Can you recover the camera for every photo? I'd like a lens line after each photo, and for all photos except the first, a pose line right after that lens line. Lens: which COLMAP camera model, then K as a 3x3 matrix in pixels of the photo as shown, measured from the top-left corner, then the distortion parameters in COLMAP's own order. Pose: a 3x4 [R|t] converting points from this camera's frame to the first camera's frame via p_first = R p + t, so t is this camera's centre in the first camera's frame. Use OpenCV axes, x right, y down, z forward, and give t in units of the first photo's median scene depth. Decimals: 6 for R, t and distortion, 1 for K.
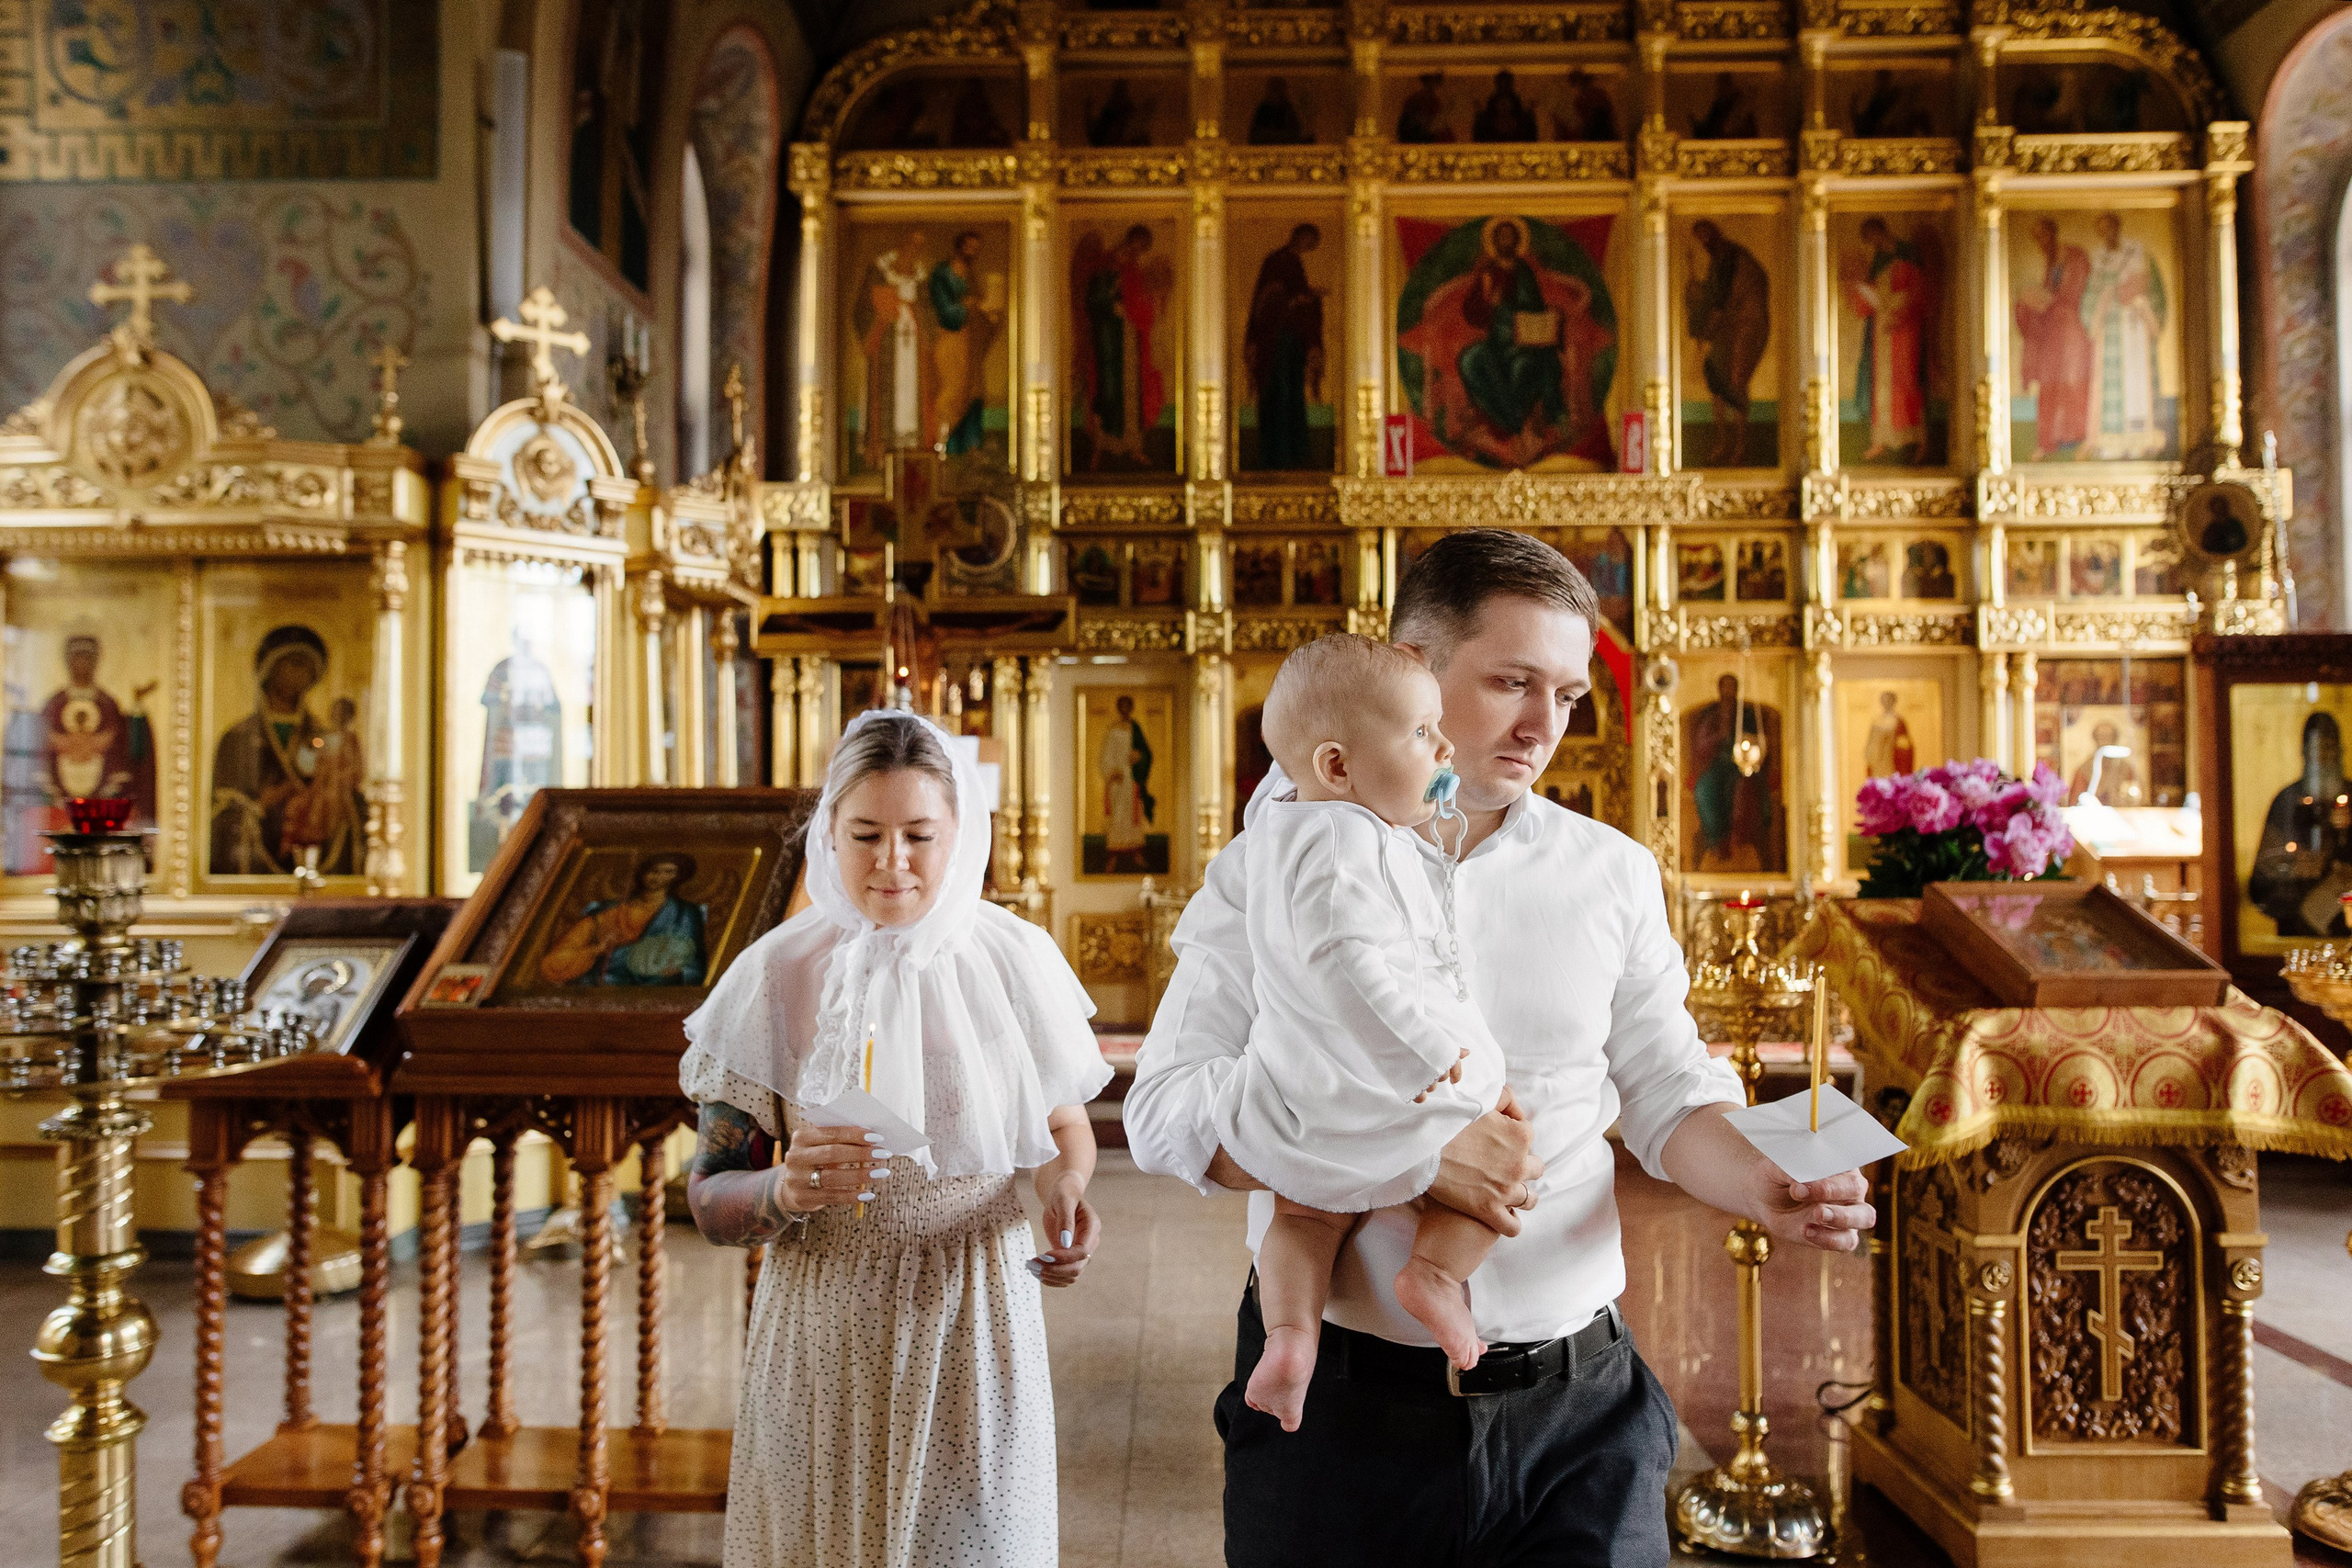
lens RADIAL K [[1688.2, 0, 1147.9], [0, 1688.2, 784.8], [0, 0, 1]] dist [0.001052, 0.001242]
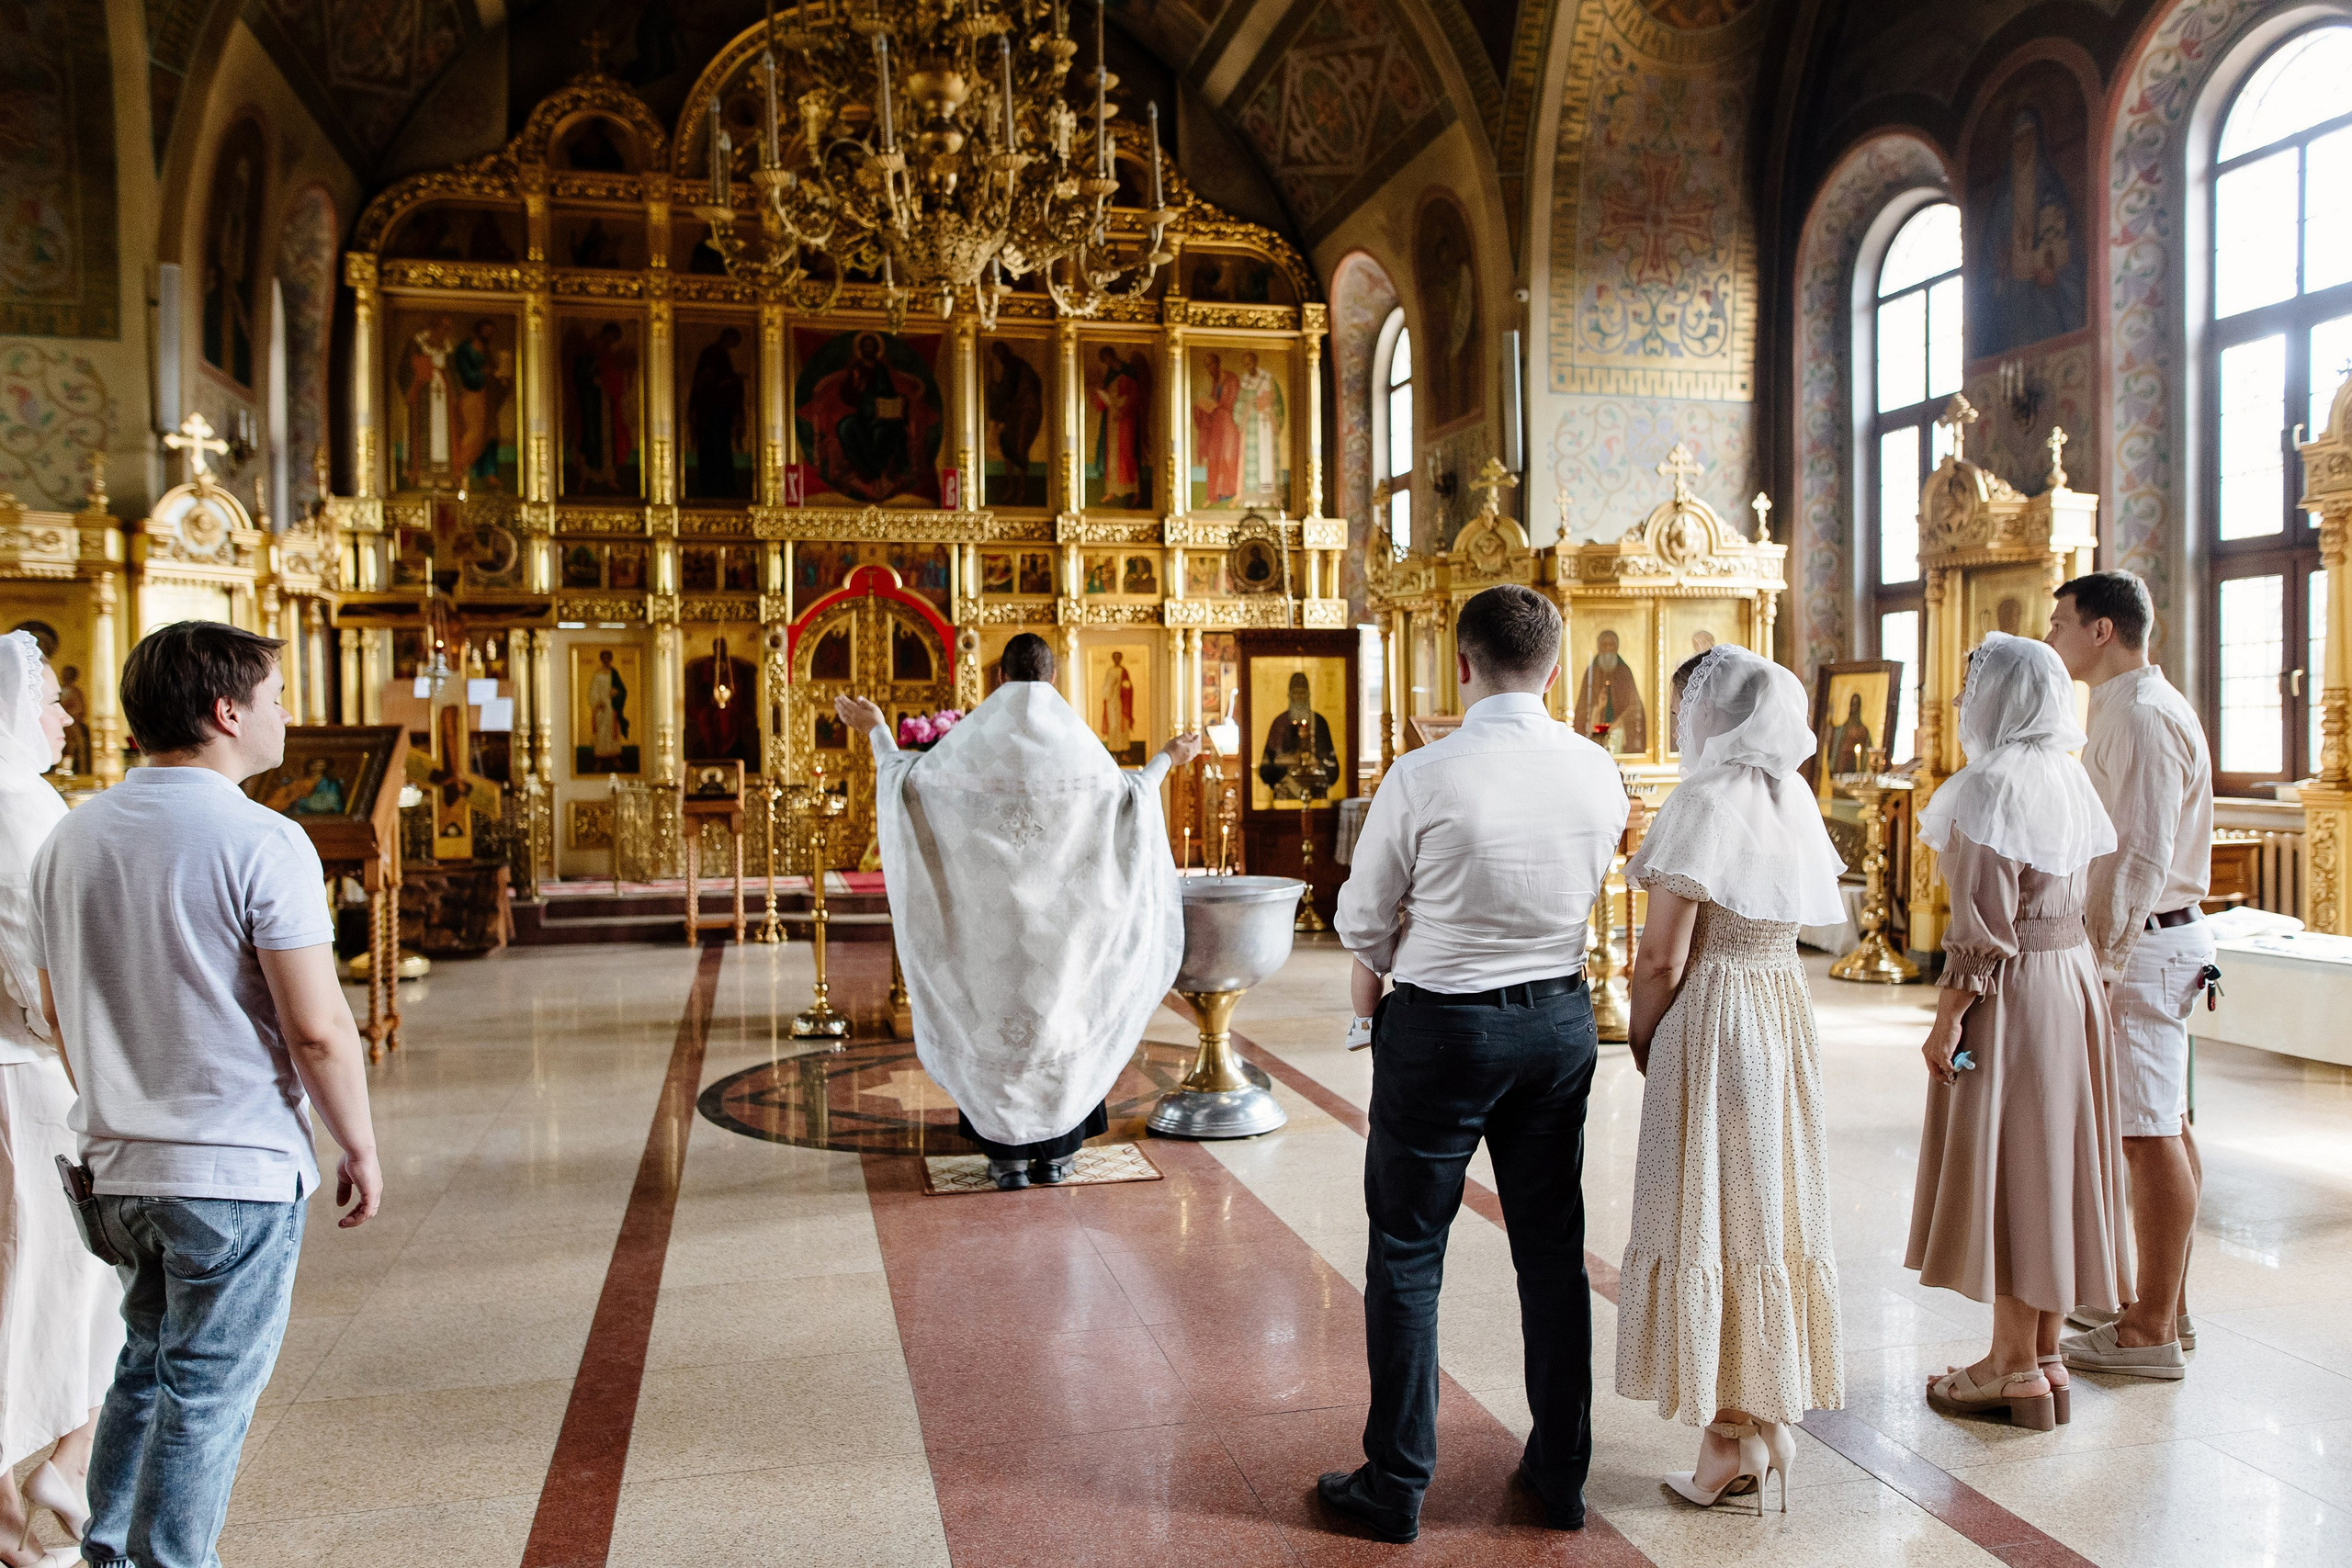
lens RADIAL K [[1680.2, 0, 1169.7], [0, 1680.2, 776.4], [0, 0, 1]] dist [-0.002222, 0.001637]
pose [[0.966159, -0.011089, 0.257708, 0.083199], [-0.001396, 0.998836, 0.048210, -0.015358], [-0.257942, -0.046938, 0.965019, -0.534936]]
